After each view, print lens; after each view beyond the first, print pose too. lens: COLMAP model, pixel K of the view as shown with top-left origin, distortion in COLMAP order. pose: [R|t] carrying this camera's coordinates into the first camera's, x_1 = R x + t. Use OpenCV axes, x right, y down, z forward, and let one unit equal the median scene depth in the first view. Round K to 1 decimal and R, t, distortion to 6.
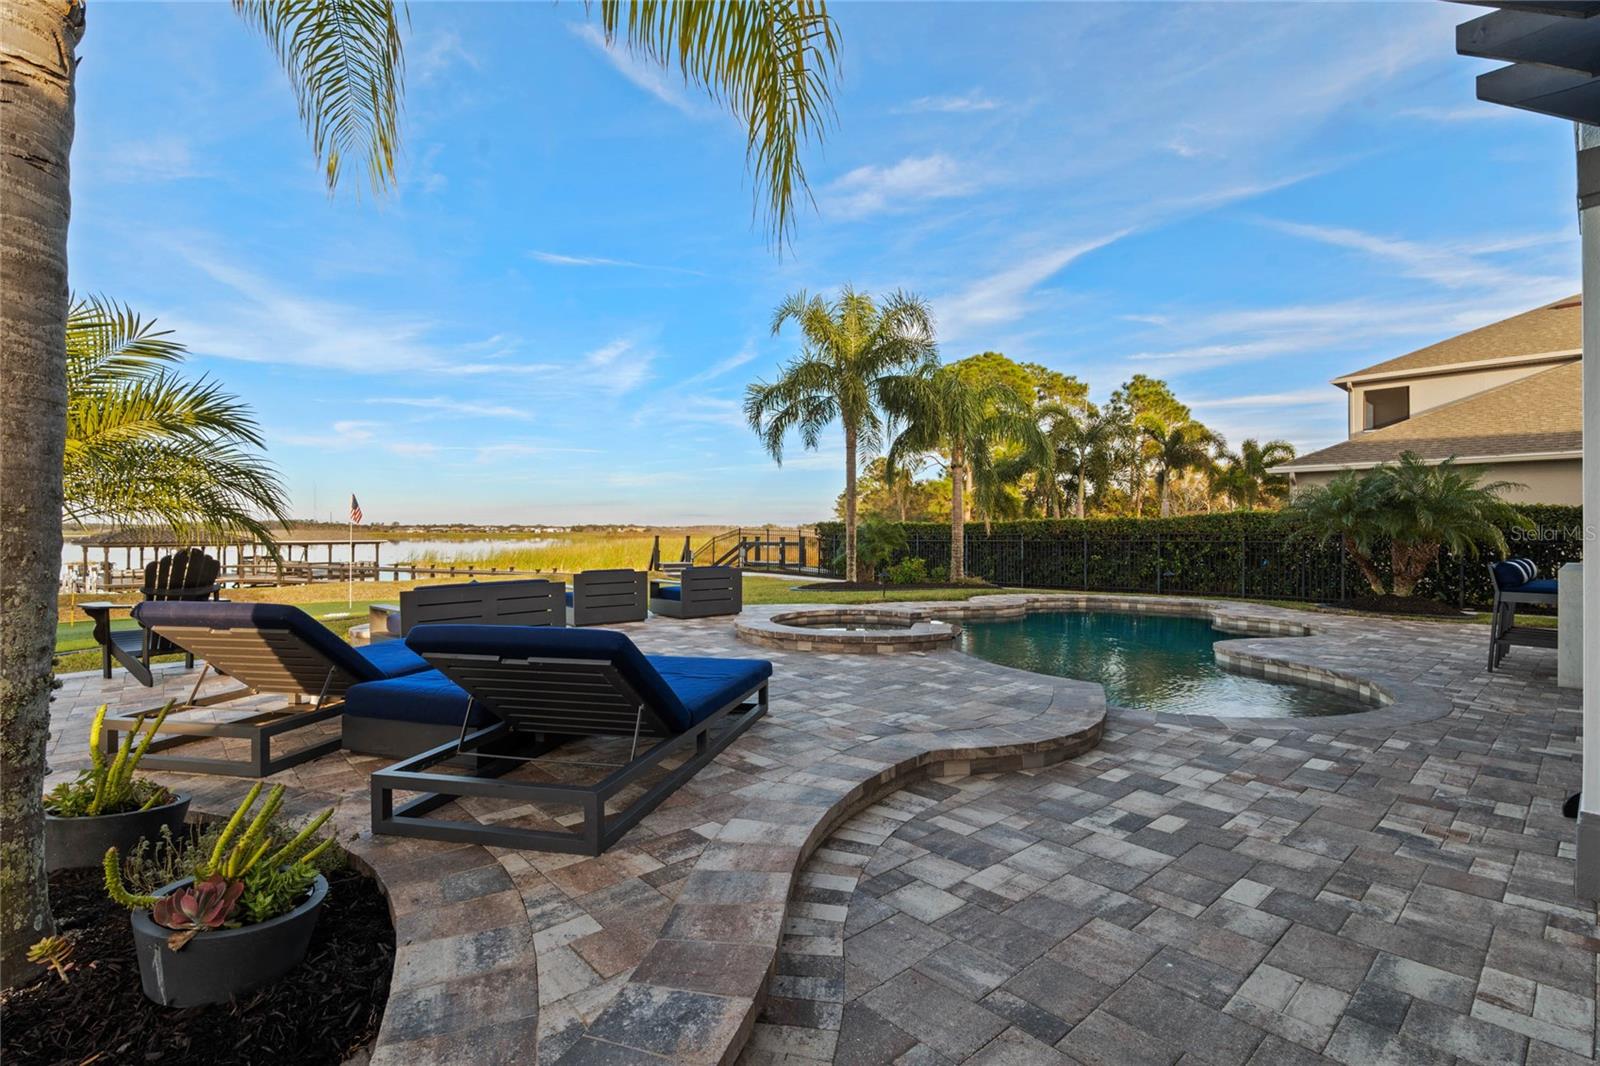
lens RADIAL K [[744.5, 0, 800.0], [0, 744.5, 533.0], [0, 0, 1]] dist [-0.011646, -0.000556]
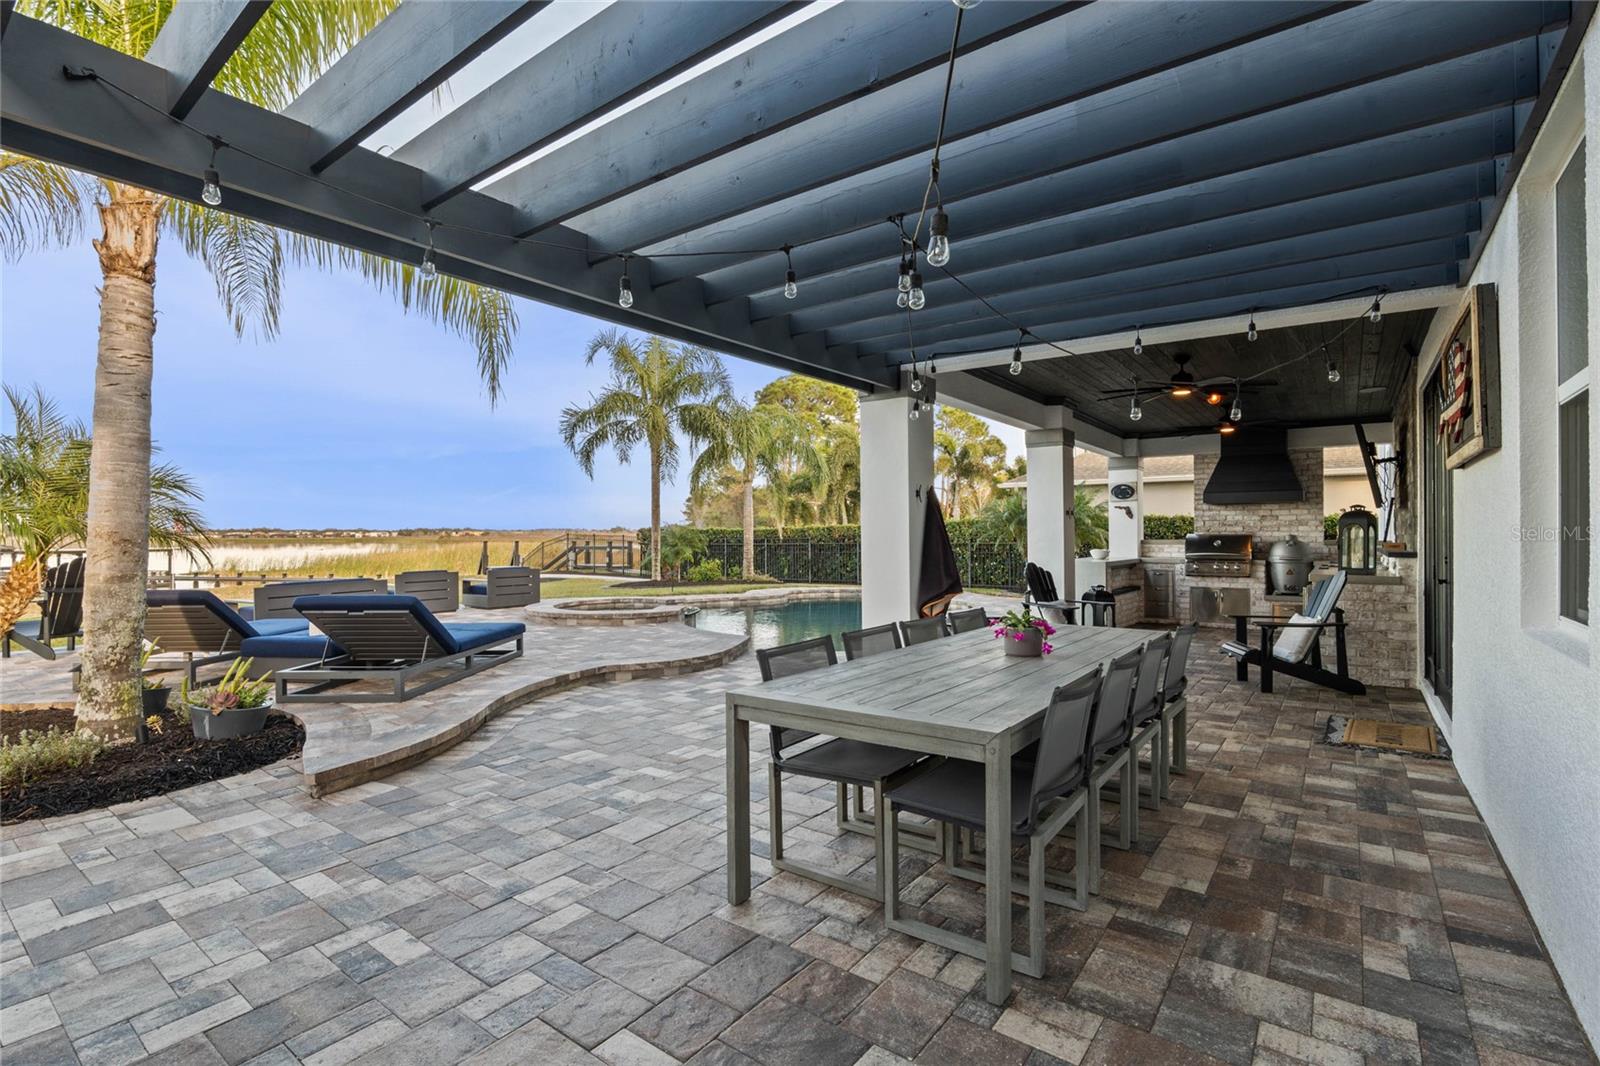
lens RADIAL K [[744.5, 0, 800.0], [0, 744.5, 533.0], [0, 0, 1]] dist [-0.011646, -0.000556]
pose [[0.980494, -0.004533, 0.196496, 0.061397], [0.005160, 0.999983, -0.002677, -0.004273], [-0.196480, 0.003639, 0.980501, -0.185054]]
